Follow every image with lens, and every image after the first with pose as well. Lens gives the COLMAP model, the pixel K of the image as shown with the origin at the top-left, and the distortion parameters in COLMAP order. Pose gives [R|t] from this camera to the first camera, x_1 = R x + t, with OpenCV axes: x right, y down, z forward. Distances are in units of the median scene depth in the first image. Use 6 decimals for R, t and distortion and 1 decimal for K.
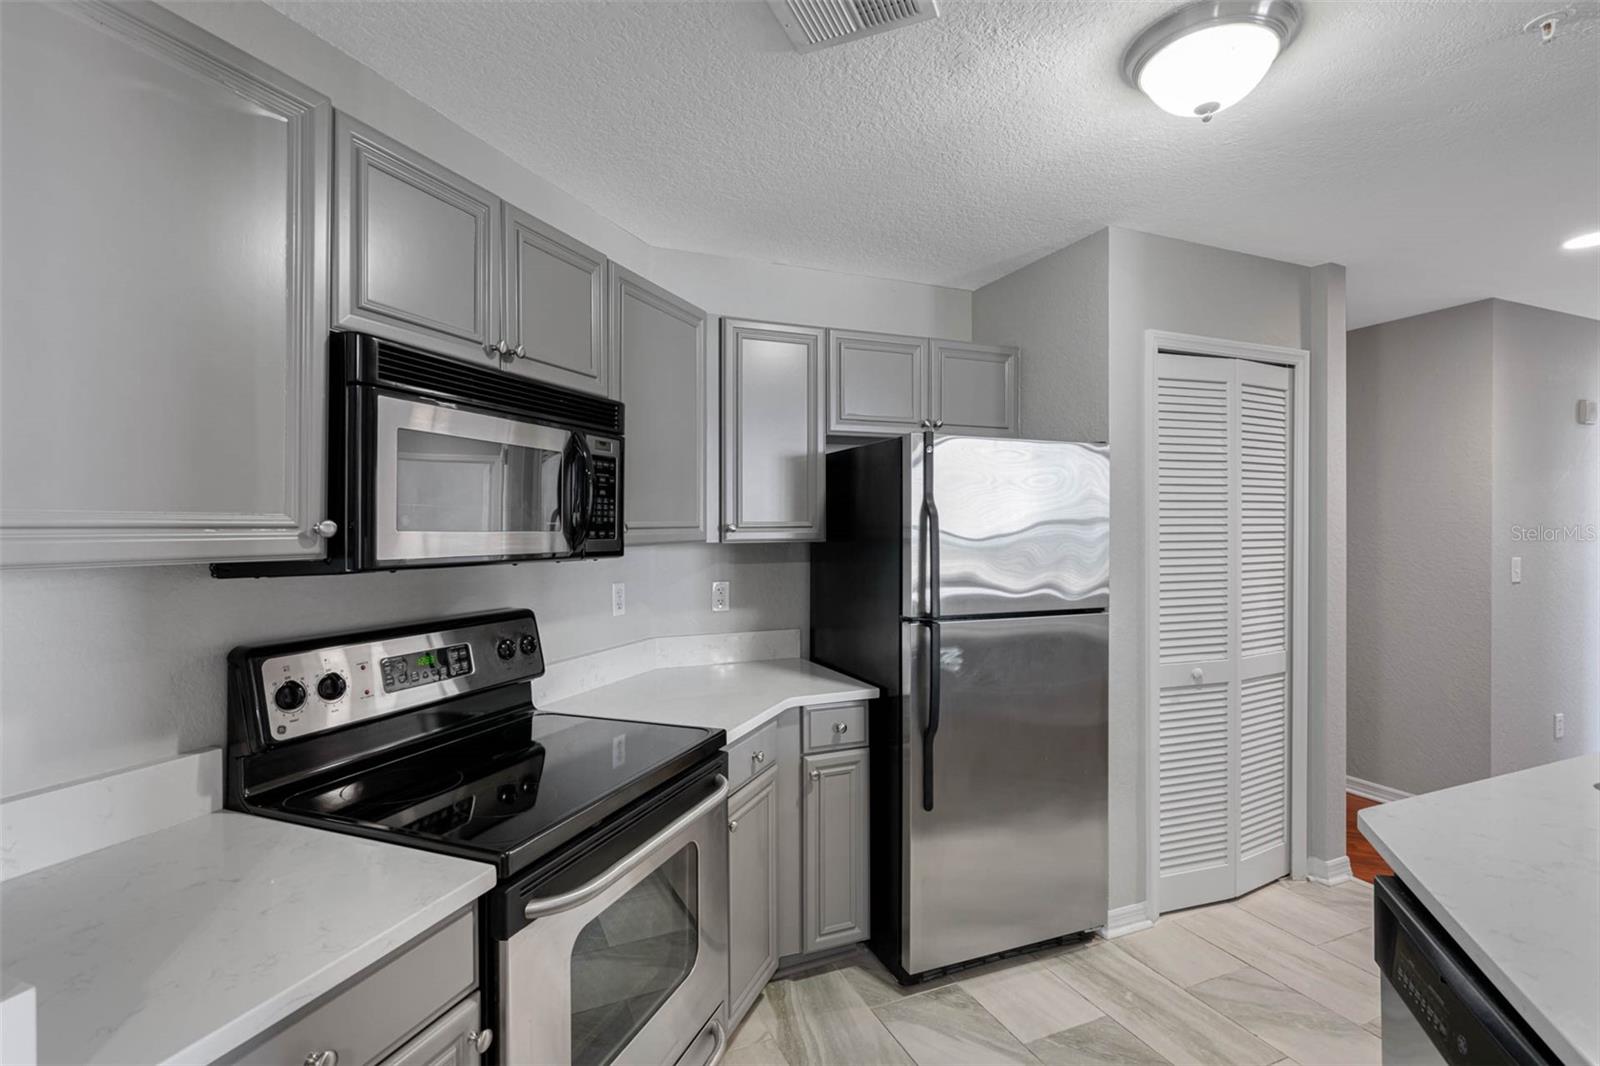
lens RADIAL K [[752.6, 0, 793.8], [0, 752.6, 534.1], [0, 0, 1]] dist [-0.002081, 0.005677]
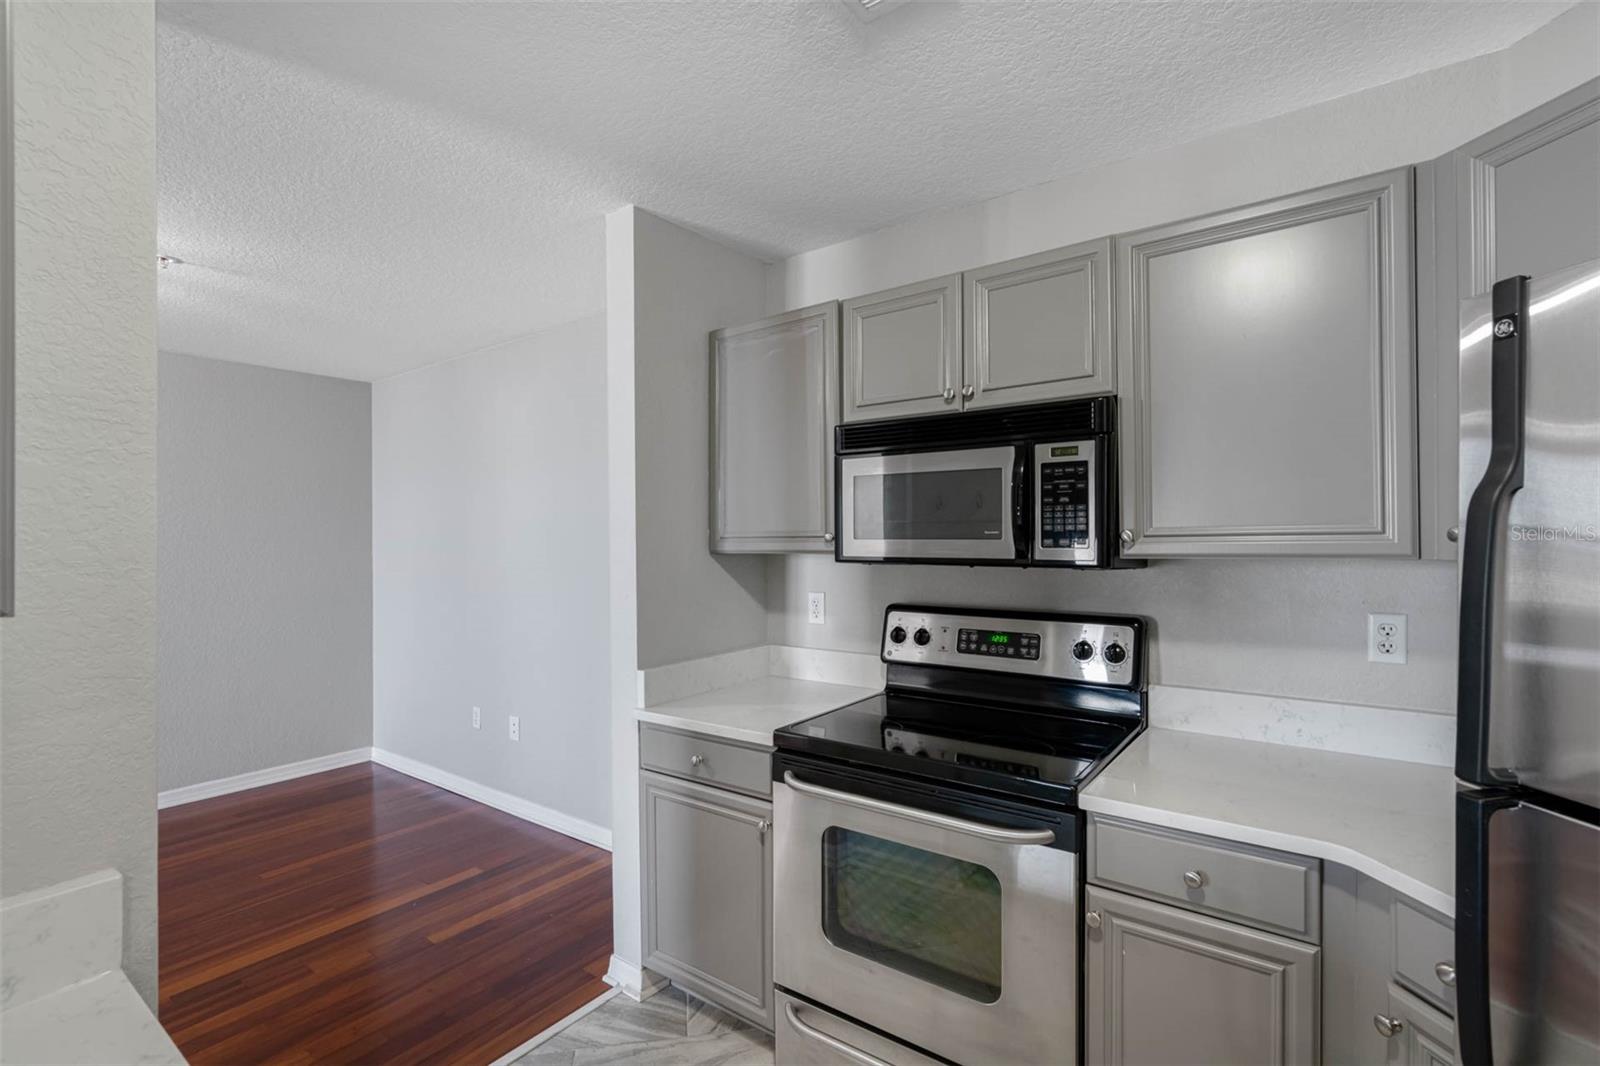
lens RADIAL K [[739.6, 0, 797.3], [0, 739.6, 537.2], [0, 0, 1]] dist [-0.000266, 0.001501]
pose [[-0.259419, 0.008296, -0.965729, 0.597145], [0.001252, 0.999965, 0.008254, -0.012021], [0.965764, 0.000933, -0.259420, 0.727772]]
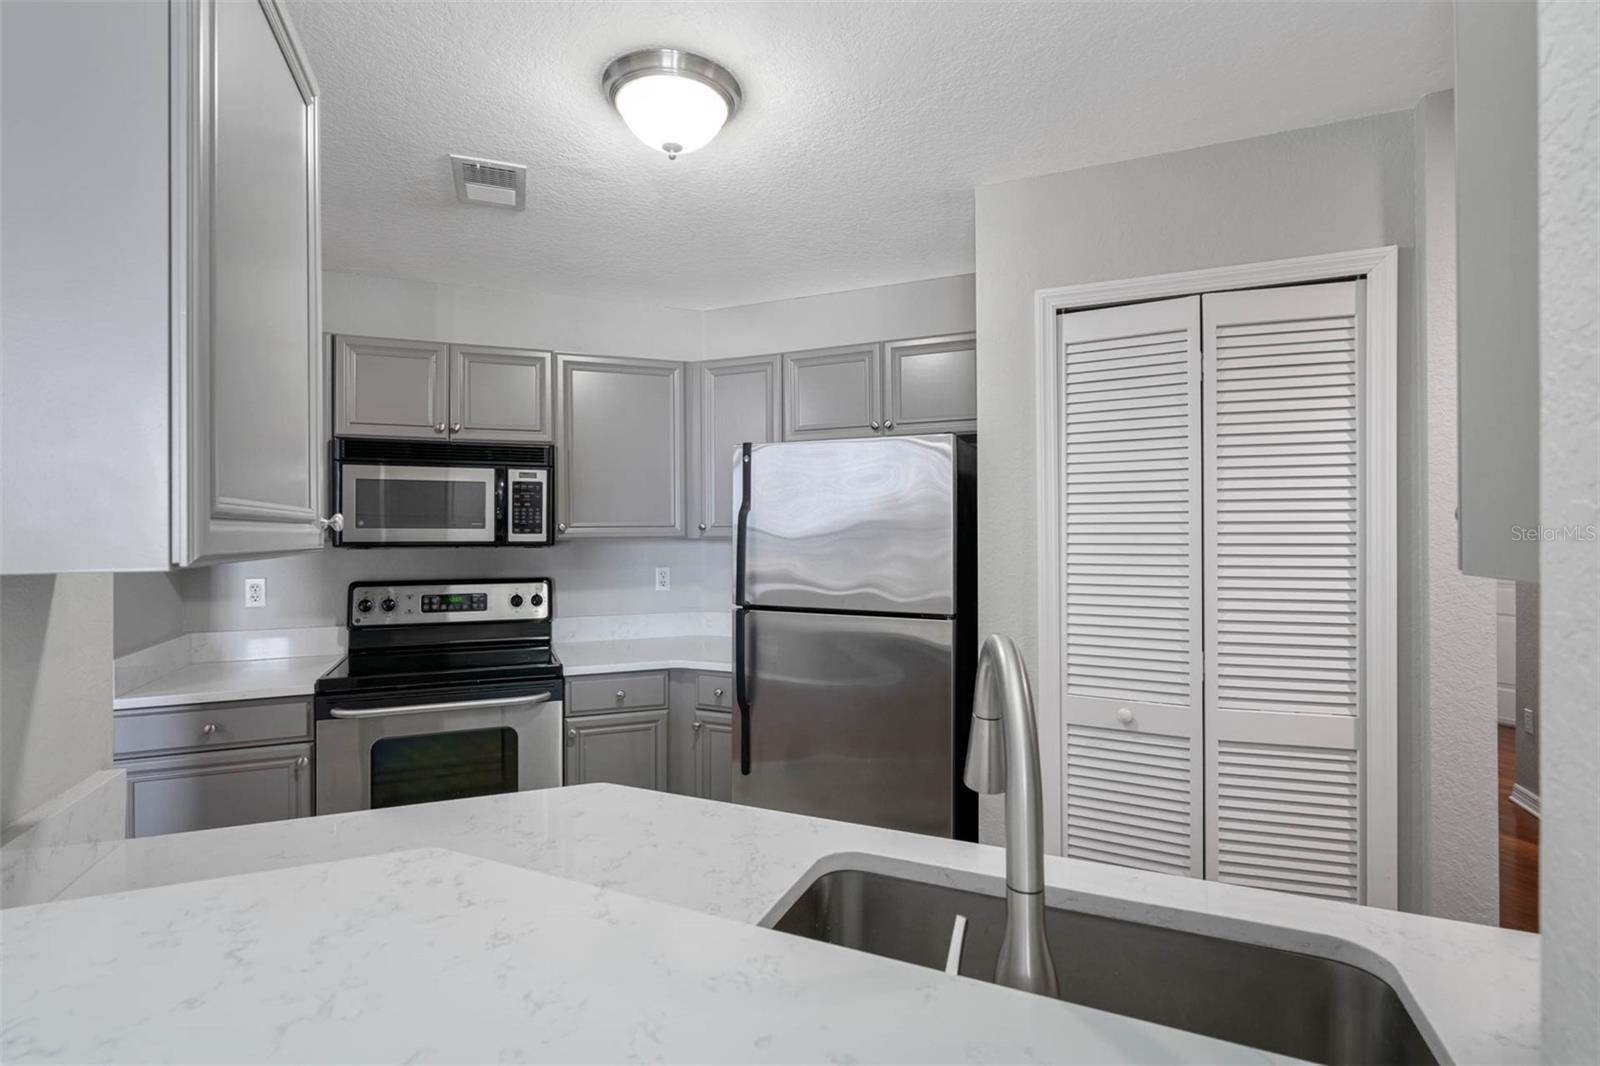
lens RADIAL K [[752.6, 0, 793.8], [0, 752.6, 534.1], [0, 0, 1]] dist [-0.002081, 0.005677]
pose [[0.681945, 0.007727, -0.731363, 1.023479], [-0.006613, 0.999968, 0.004399, -0.002801], [0.731374, 0.001837, 0.681974, 0.262440]]
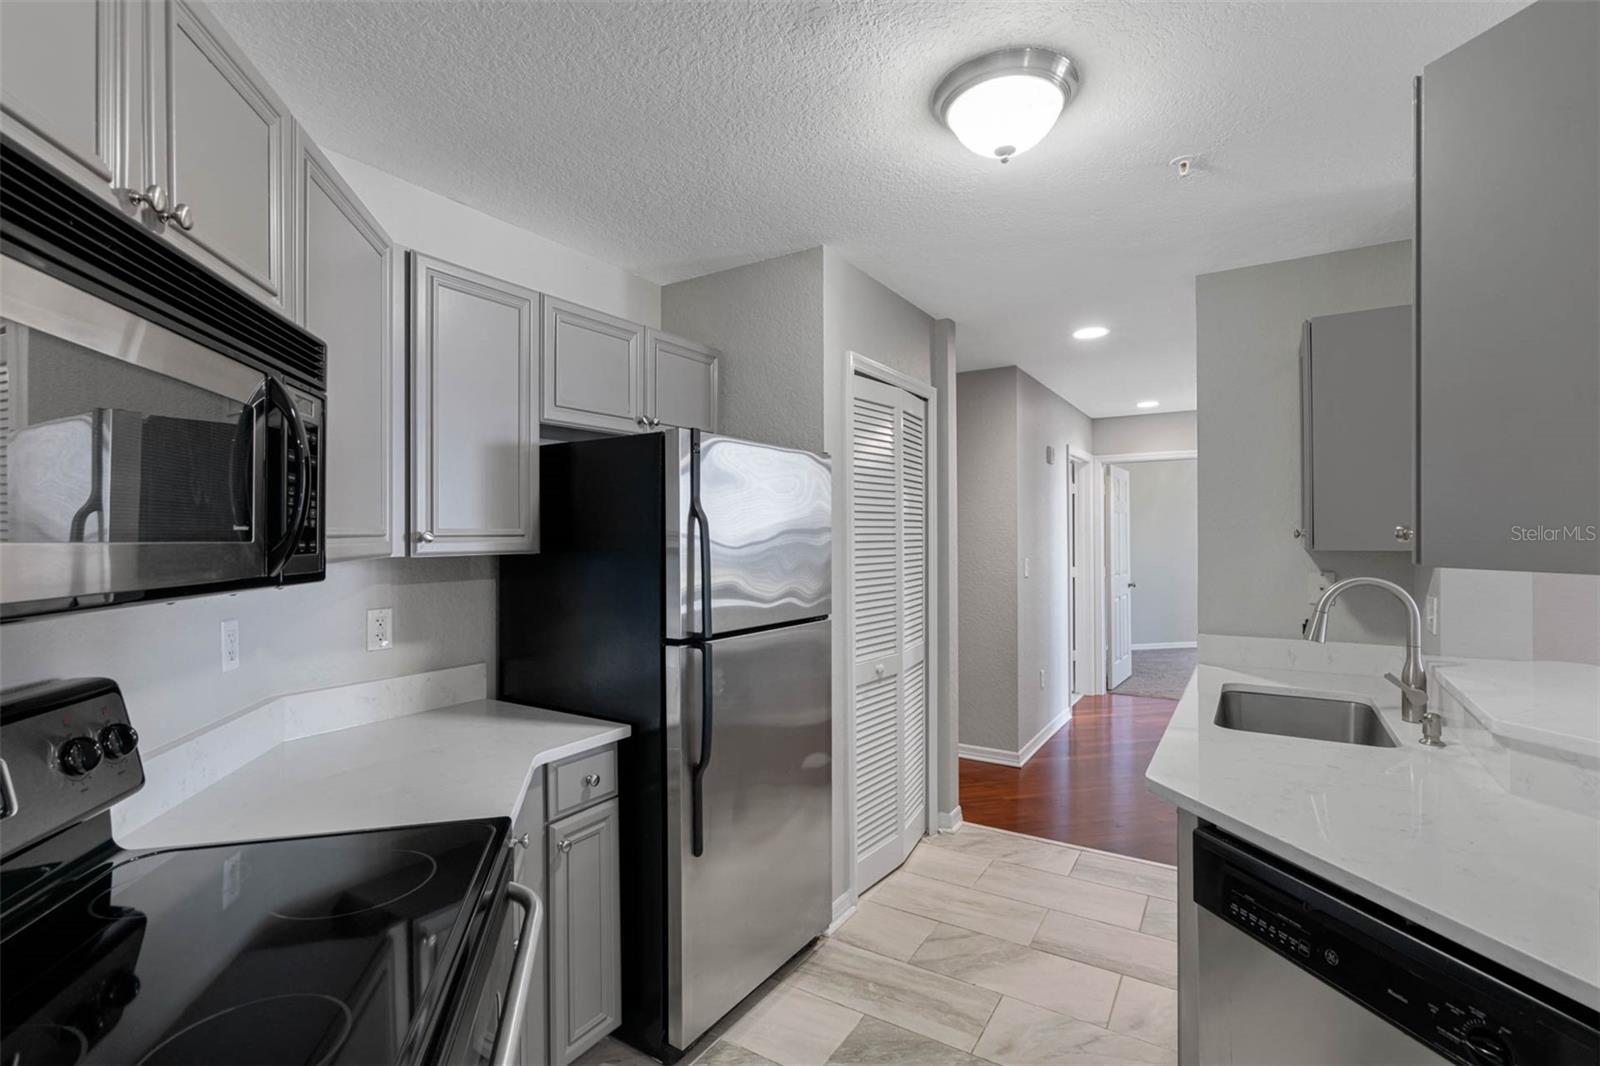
lens RADIAL K [[739.6, 0, 797.3], [0, 739.6, 537.2], [0, 0, 1]] dist [-0.000266, 0.001501]
pose [[0.822640, -0.000412, 0.568562, -0.211466], [0.004814, 0.999969, -0.006241, -0.001493], [-0.568542, 0.007871, 0.822617, 0.206372]]
